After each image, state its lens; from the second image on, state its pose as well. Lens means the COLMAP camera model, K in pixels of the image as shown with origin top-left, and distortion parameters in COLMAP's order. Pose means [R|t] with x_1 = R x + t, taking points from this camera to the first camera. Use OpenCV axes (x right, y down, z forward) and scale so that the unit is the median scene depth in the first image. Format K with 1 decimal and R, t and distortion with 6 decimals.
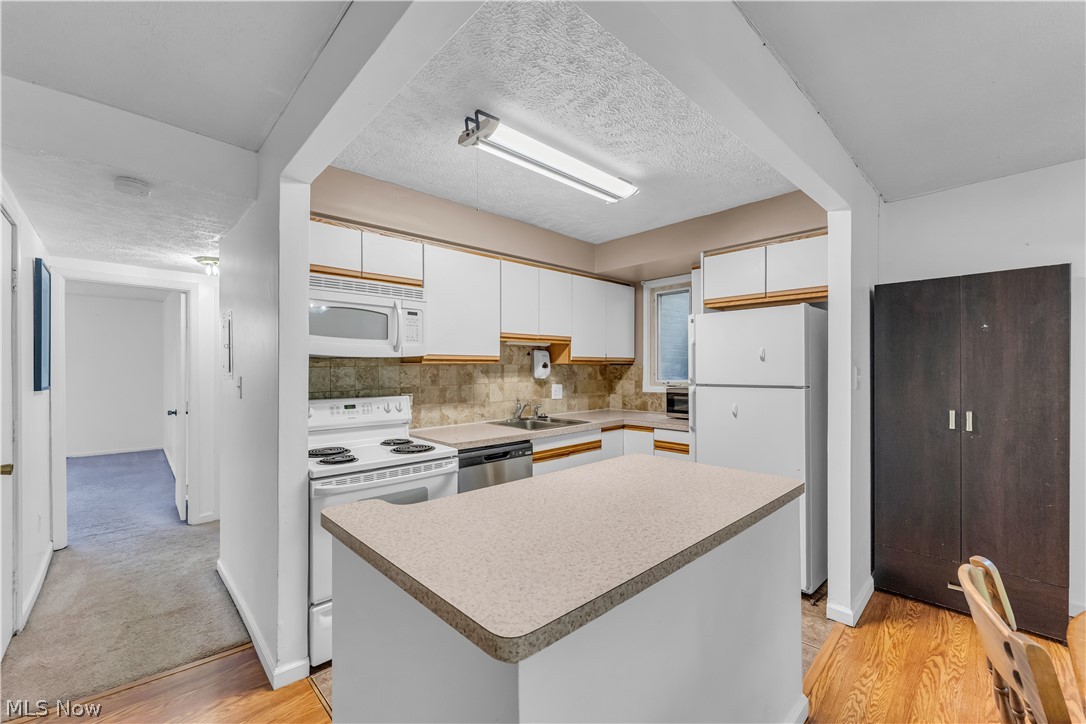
lens RADIAL K [[444.7, 0, 535.1], [0, 444.7, 369.9], [0, 0, 1]] dist [0.001238, -0.001980]
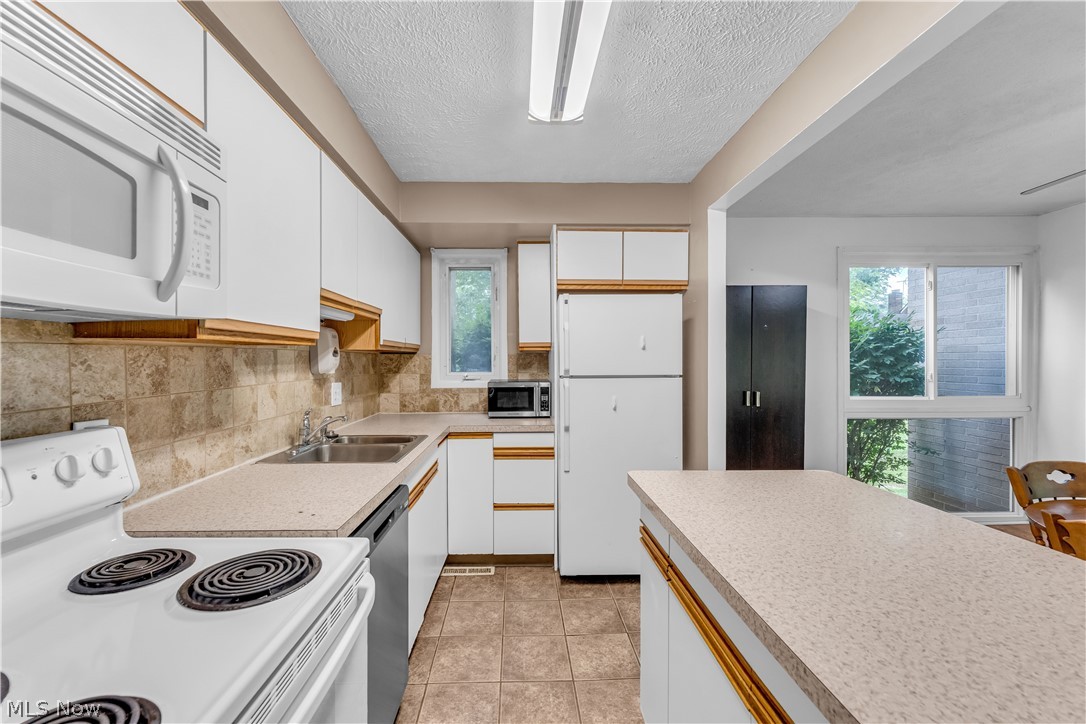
lens RADIAL K [[444.7, 0, 539.5], [0, 444.7, 365.5], [0, 0, 1]] dist [0.001238, -0.001980]
pose [[0.658783, -0.007509, 0.752295, -0.304417], [0.003334, 0.999970, 0.007062, 0.005543], [-0.752325, -0.002144, 0.658788, 0.455067]]
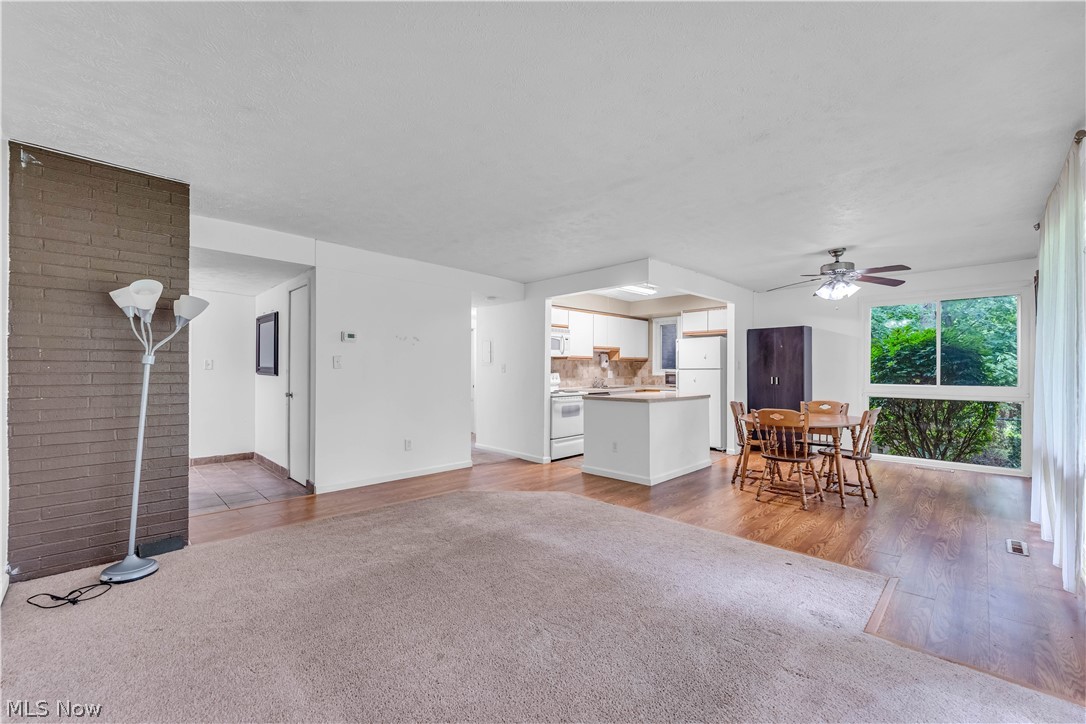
lens RADIAL K [[444.7, 0, 534.9], [0, 444.7, 366.3], [0, 0, 1]] dist [0.001238, -0.001980]
pose [[0.999690, 0.002345, 0.024793, -0.428867], [-0.002078, 0.999939, -0.010818, 0.043390], [-0.024817, 0.010763, 0.999634, -1.245664]]
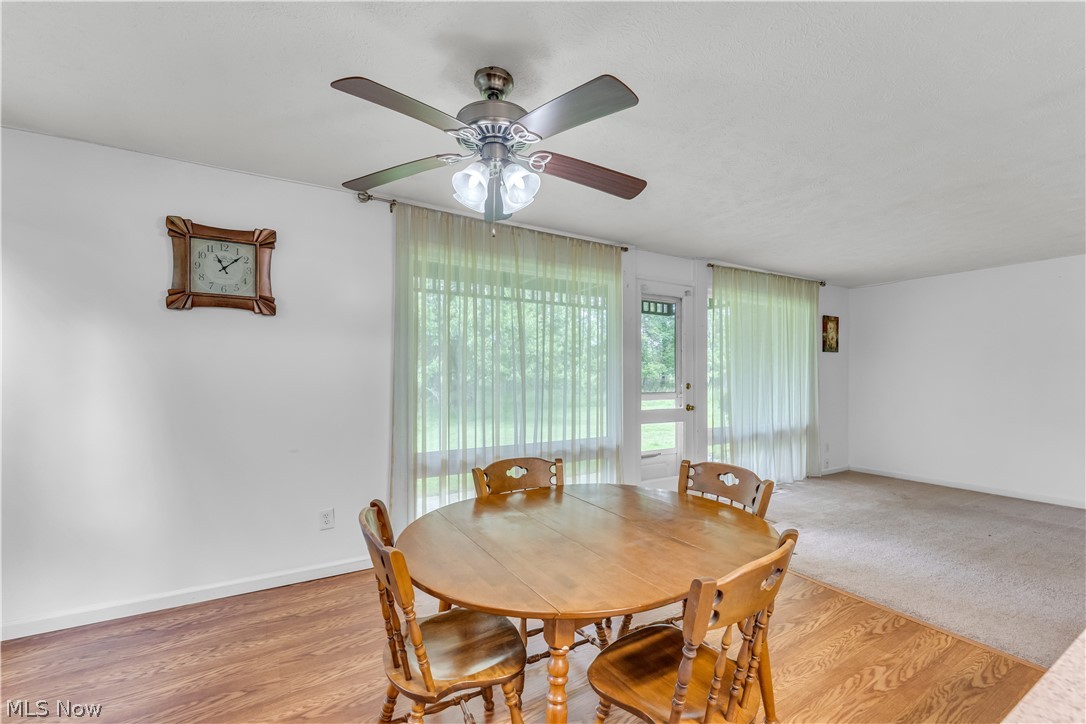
lens RADIAL K [[444.7, 0, 536.6], [0, 444.7, 374.6], [0, 0, 1]] dist [0.001238, -0.001980]
pose [[-0.973043, 0.000767, 0.230624, 0.418178], [0.002055, 0.999984, 0.005344, 0.009036], [-0.230616, 0.005674, -0.973028, 0.705741]]
